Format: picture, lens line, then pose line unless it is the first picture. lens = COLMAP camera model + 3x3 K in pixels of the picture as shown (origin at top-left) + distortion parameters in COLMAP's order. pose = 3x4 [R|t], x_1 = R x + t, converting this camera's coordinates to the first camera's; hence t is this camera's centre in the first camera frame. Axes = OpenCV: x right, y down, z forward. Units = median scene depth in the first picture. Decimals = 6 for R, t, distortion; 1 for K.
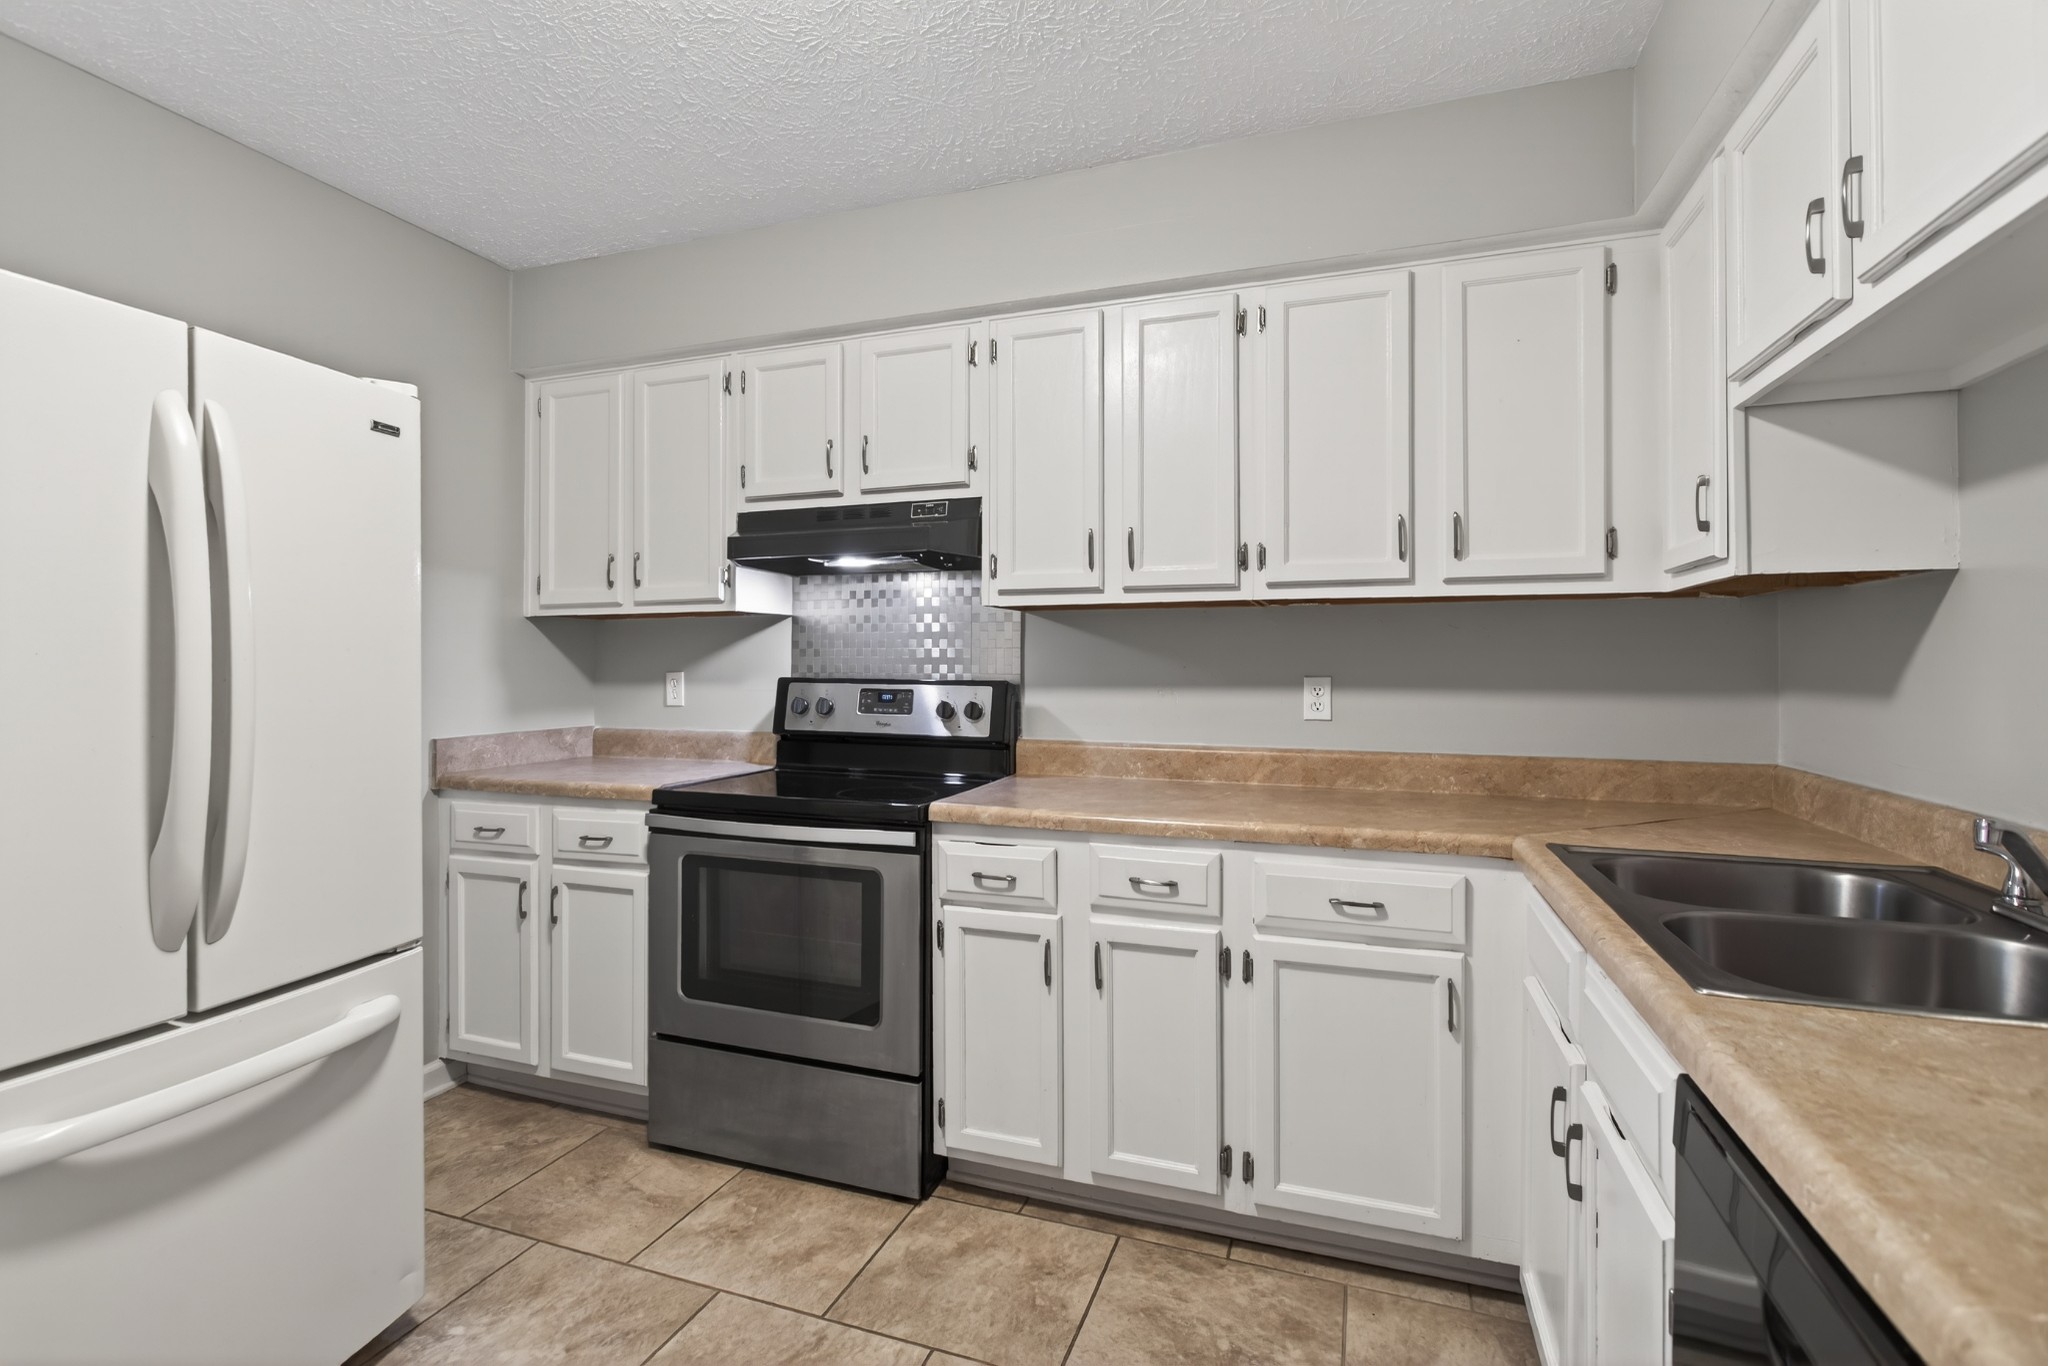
lens RADIAL K [[996.6, 0, 989.0], [0, 996.6, 670.4], [0, 0, 1]] dist [0.000079, 0.000124]
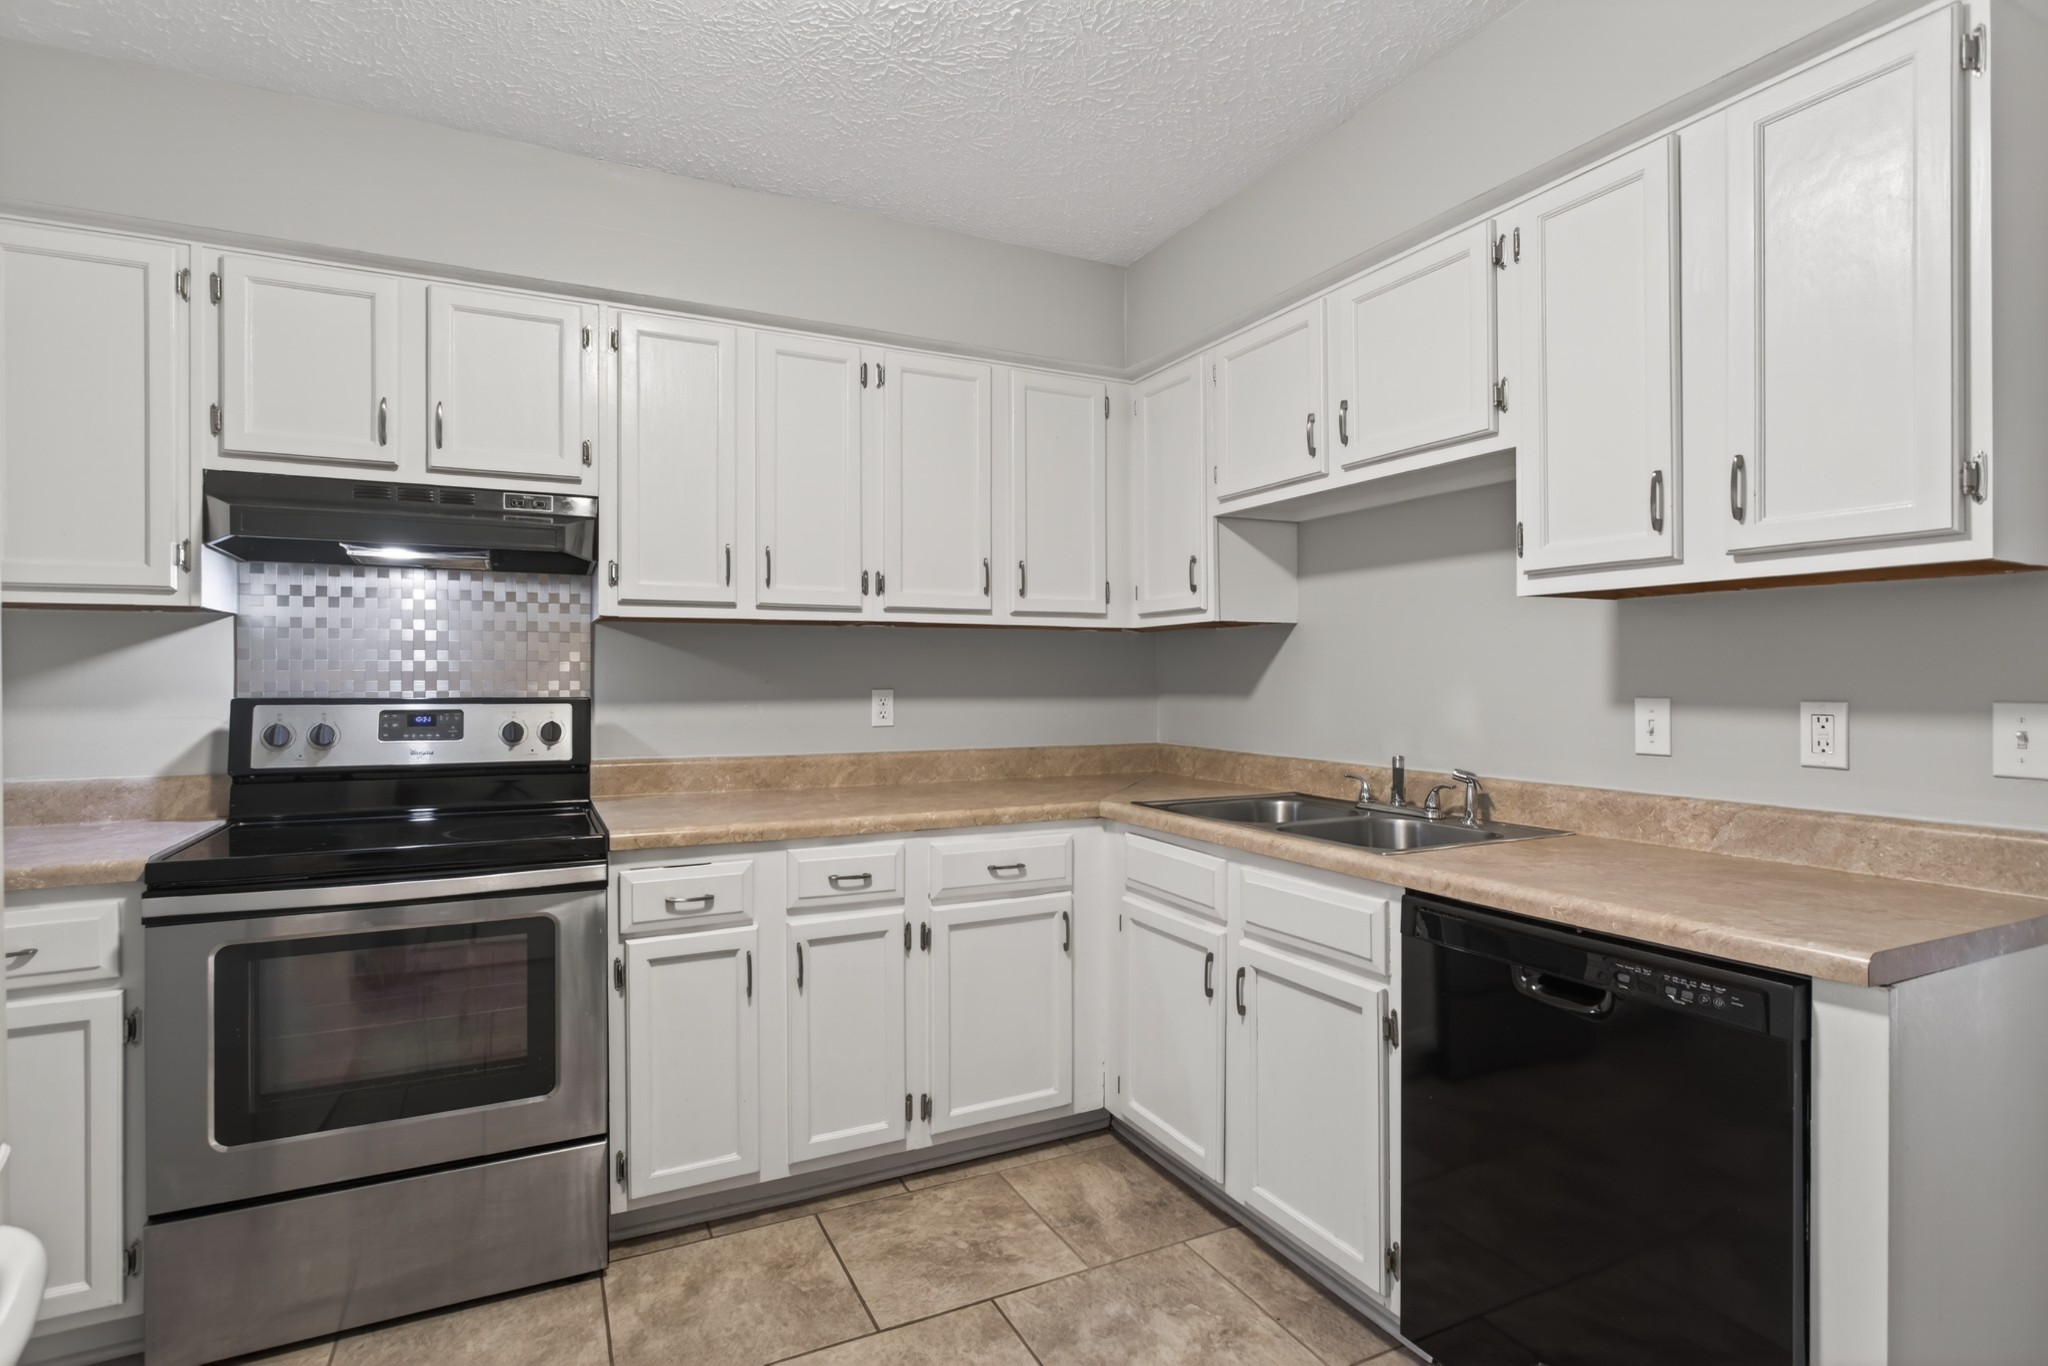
lens RADIAL K [[1018.0, 0, 1016.9], [0, 1018.0, 688.9], [0, 0, 1]] dist [0.001113, 0.001547]
pose [[0.681592, -0.011074, 0.731649, -0.479248], [0.007486, 0.999939, 0.008162, -0.002380], [-0.731694, -0.000086, 0.681633, 0.091252]]
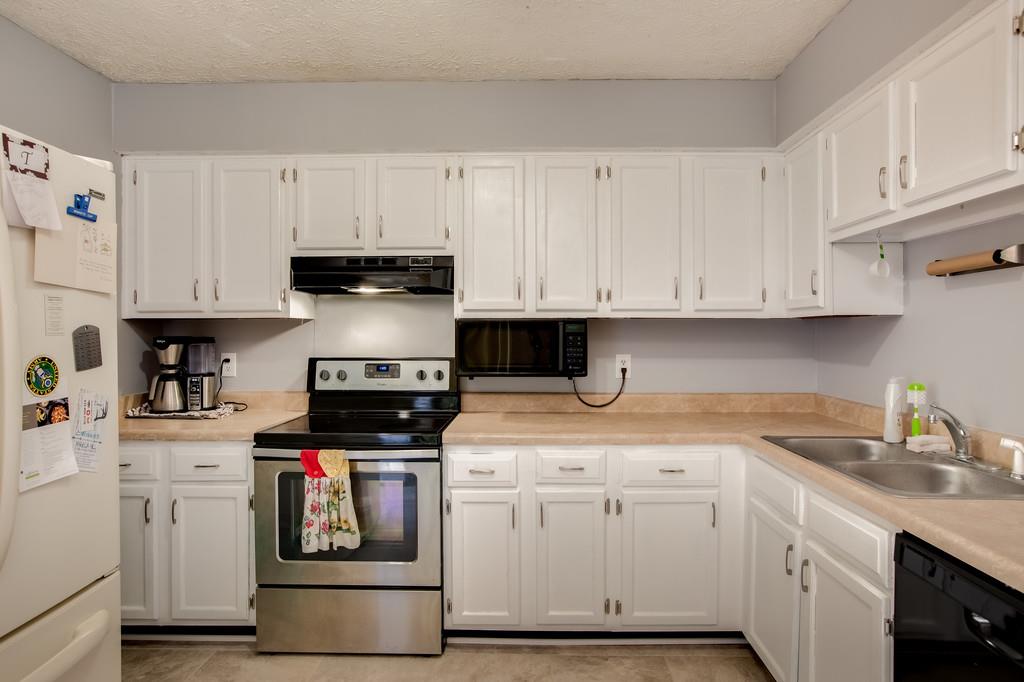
lens RADIAL K [[594.0, 0, 525.2], [0, 594.0, 340.1], [0, 0, 1]] dist [-0.005876, 0.001193]
pose [[0.939543, -0.006009, 0.342379, -0.277424], [0.002452, 0.999938, 0.010819, -0.039871], [-0.342423, -0.009325, 0.939500, -0.033178]]
